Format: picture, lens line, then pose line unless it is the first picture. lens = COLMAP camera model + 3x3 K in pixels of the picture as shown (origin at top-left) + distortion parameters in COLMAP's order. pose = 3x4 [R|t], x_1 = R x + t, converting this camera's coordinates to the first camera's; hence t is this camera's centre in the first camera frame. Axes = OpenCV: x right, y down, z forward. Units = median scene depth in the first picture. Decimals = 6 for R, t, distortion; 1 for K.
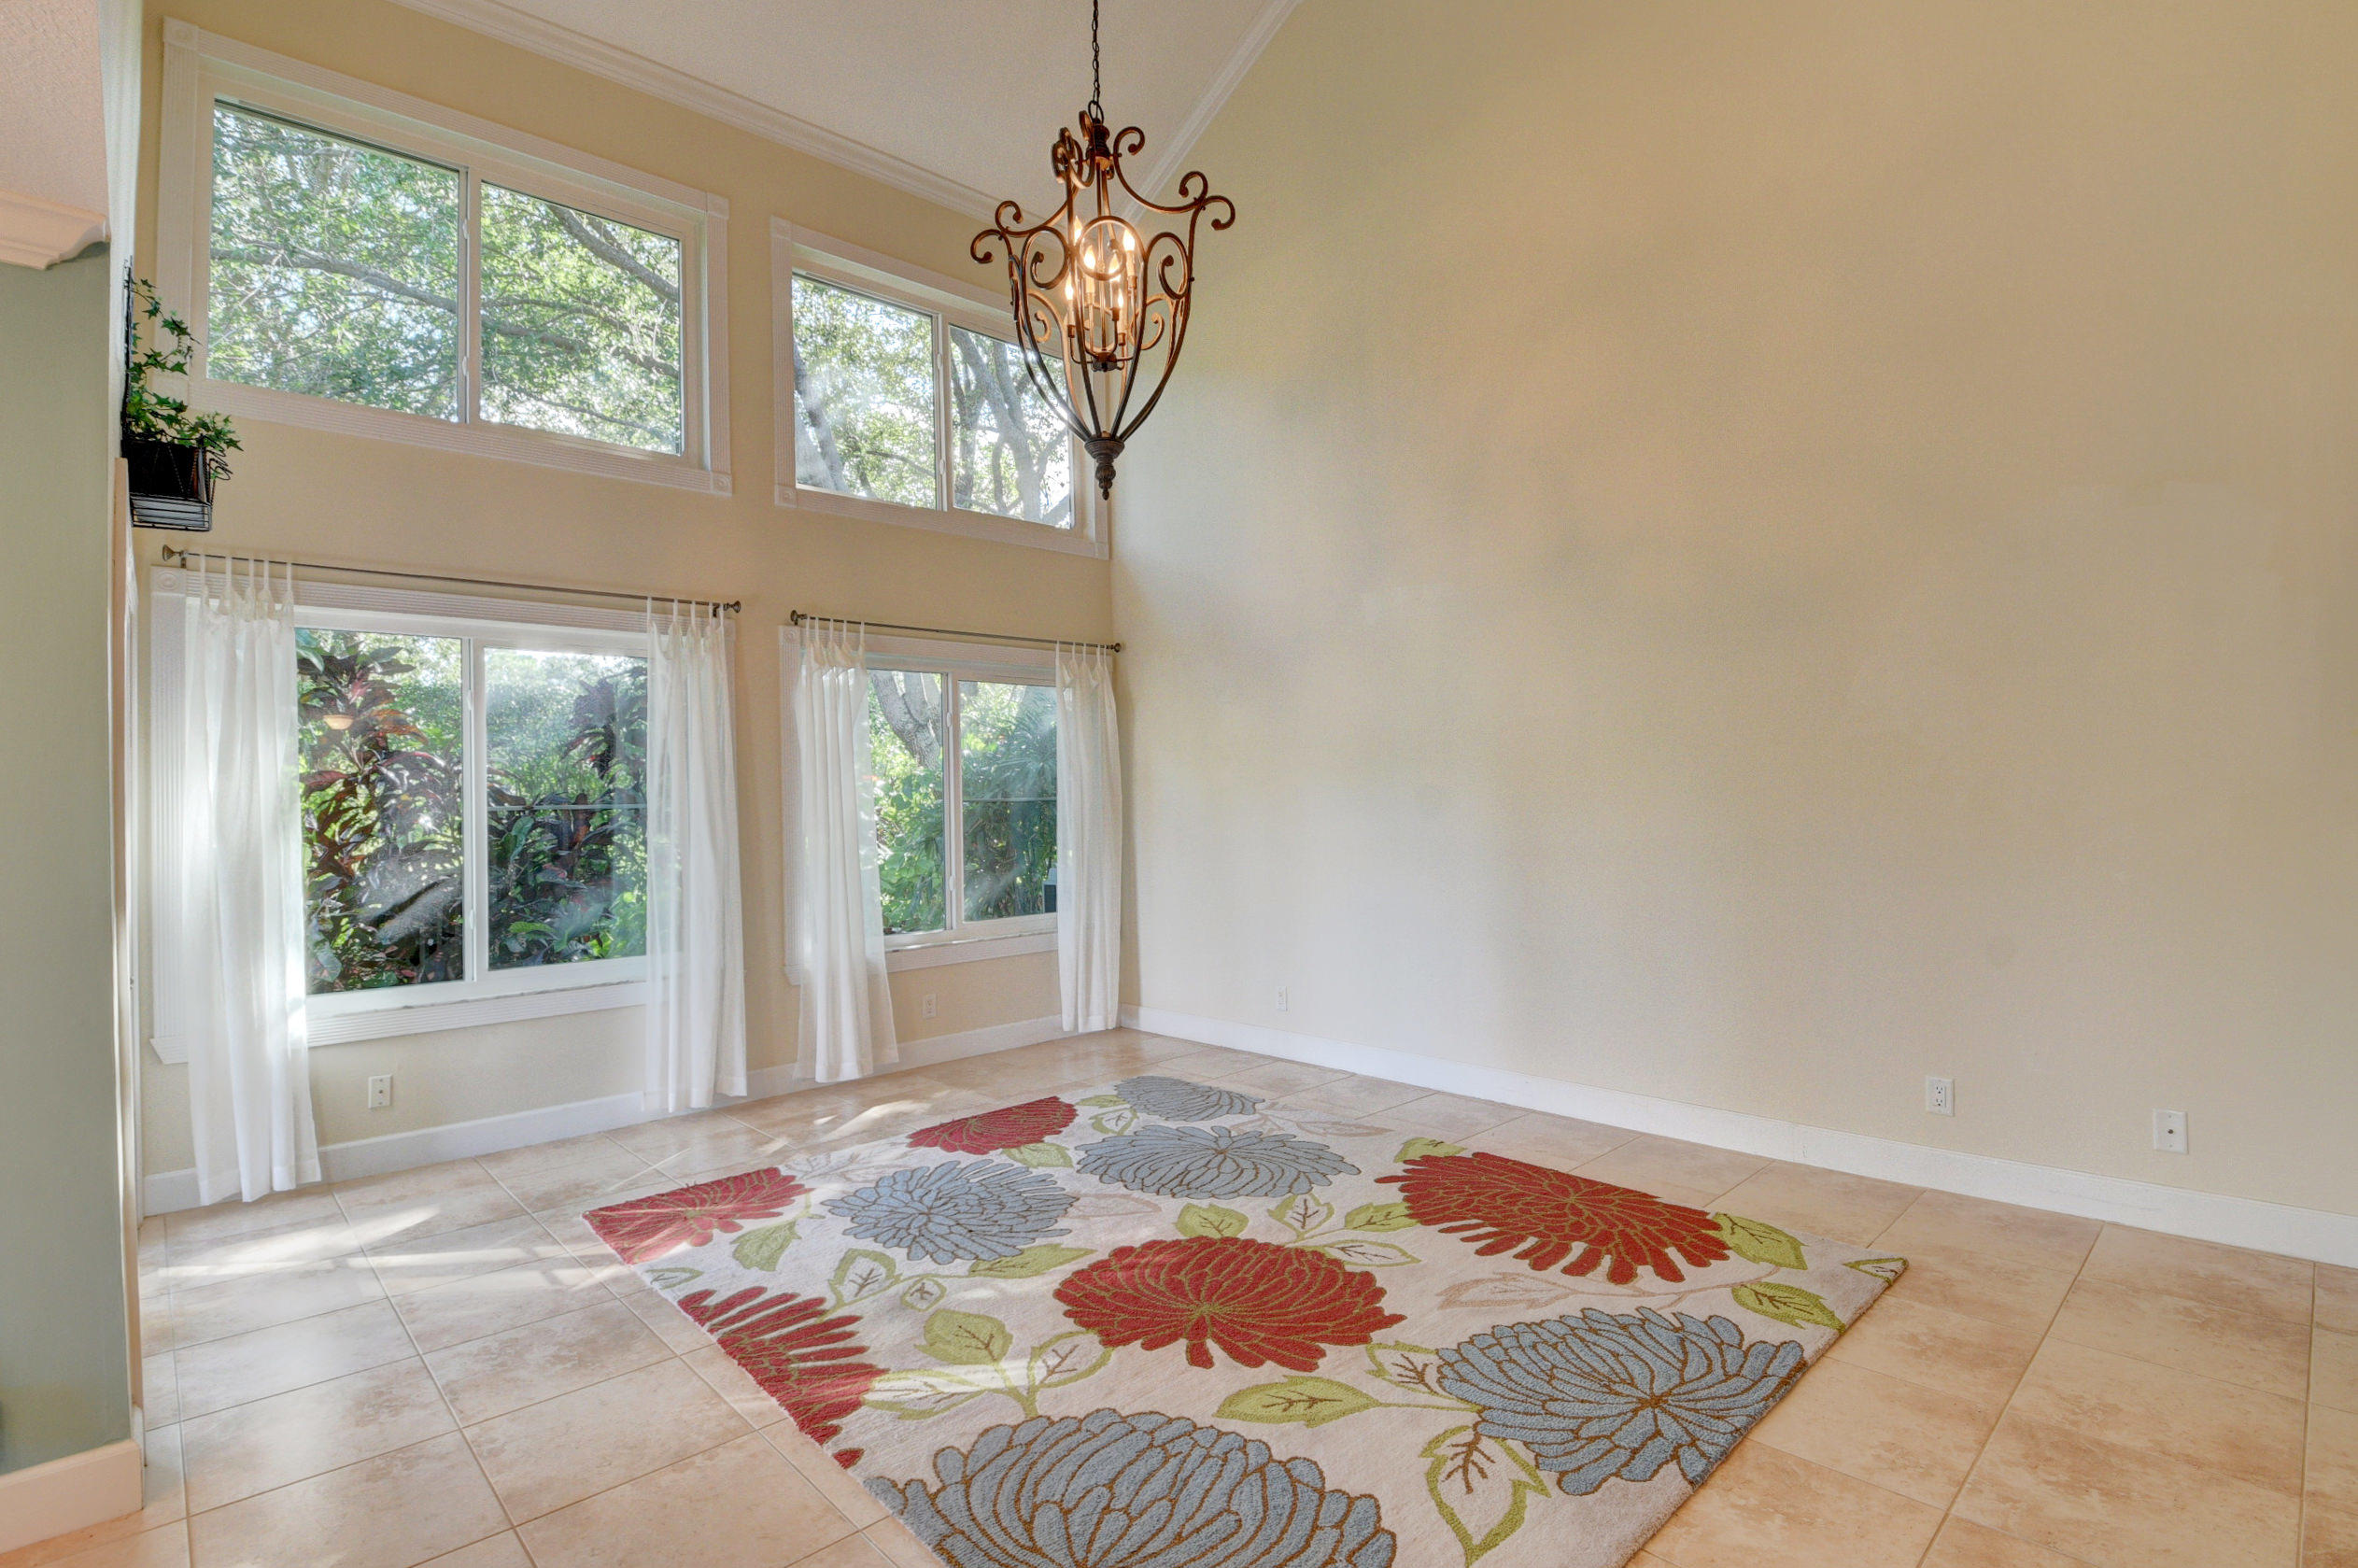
lens RADIAL K [[1120.8, 0, 1179.0], [0, 1120.8, 784.0], [0, 0, 1]] dist [0.017288, -0.032050]
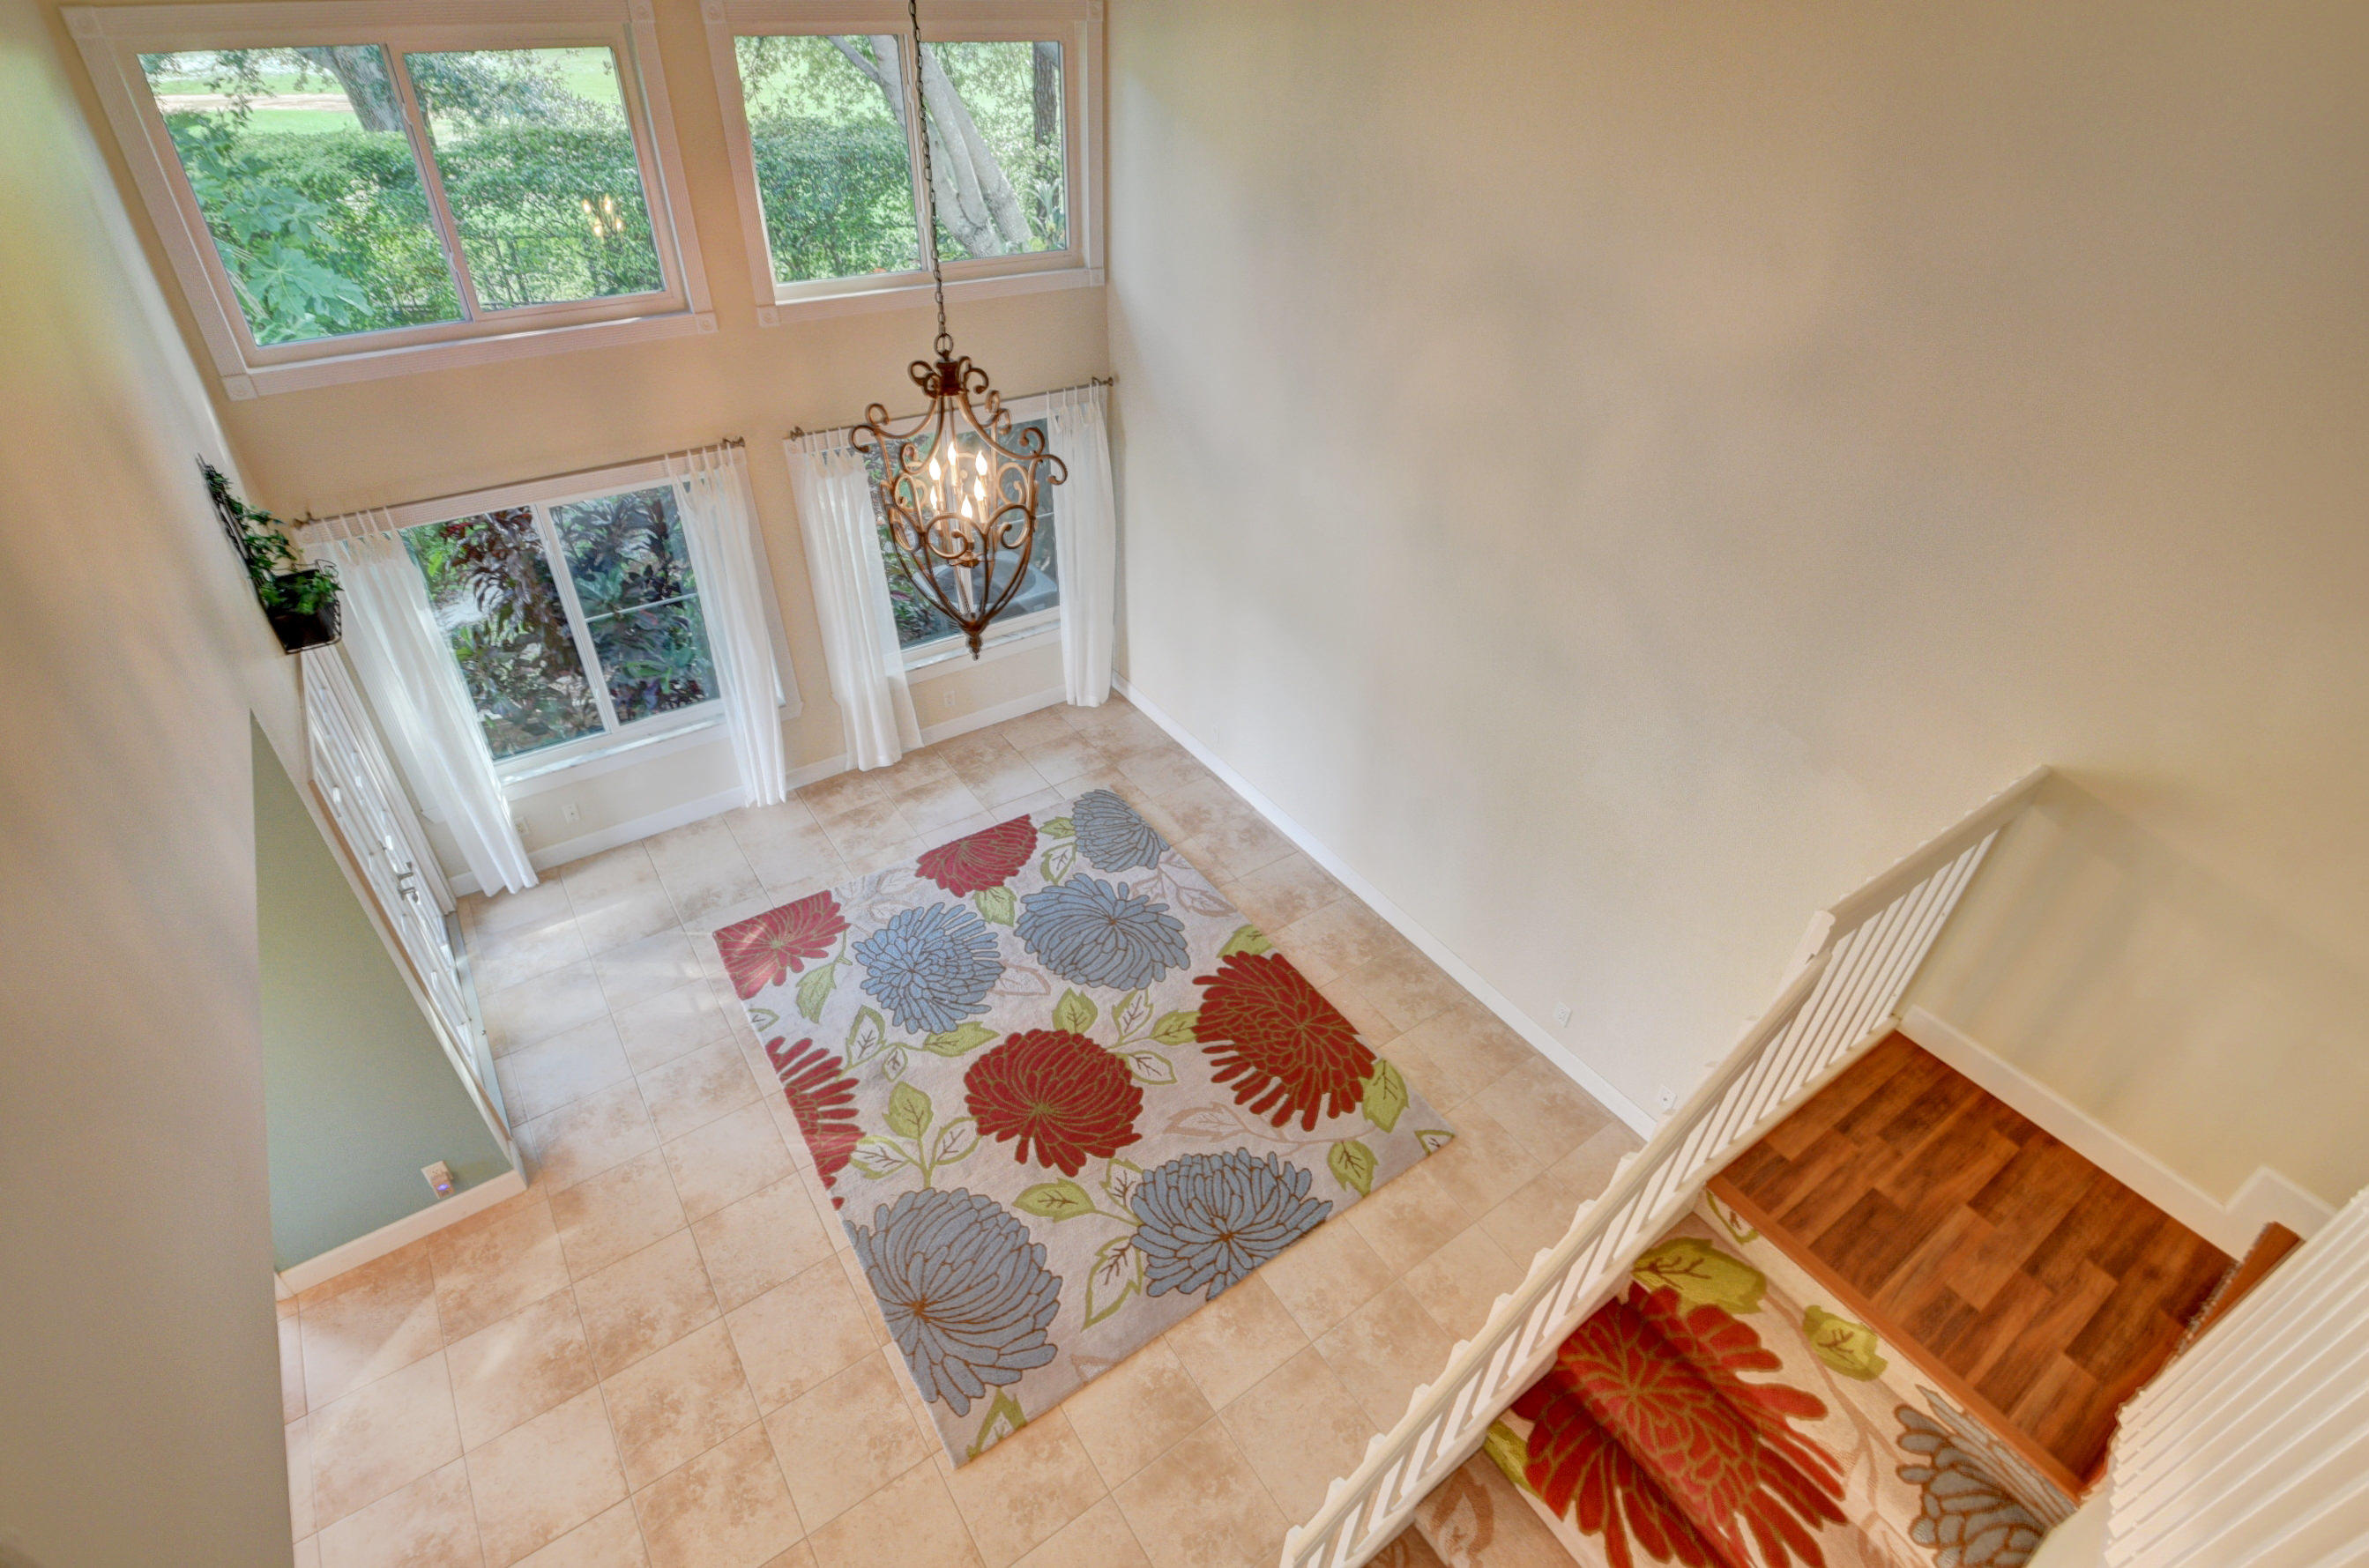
lens RADIAL K [[1114.5, 0, 1184.5], [0, 1114.5, 784.0], [0, 0, 1]] dist [0.015149, -0.000111]
pose [[0.987919, 0.129143, -0.085658, 0.309457], [-0.049170, 0.785402, 0.617030, -0.971945], [0.146961, -0.605364, 0.782264, -0.058054]]
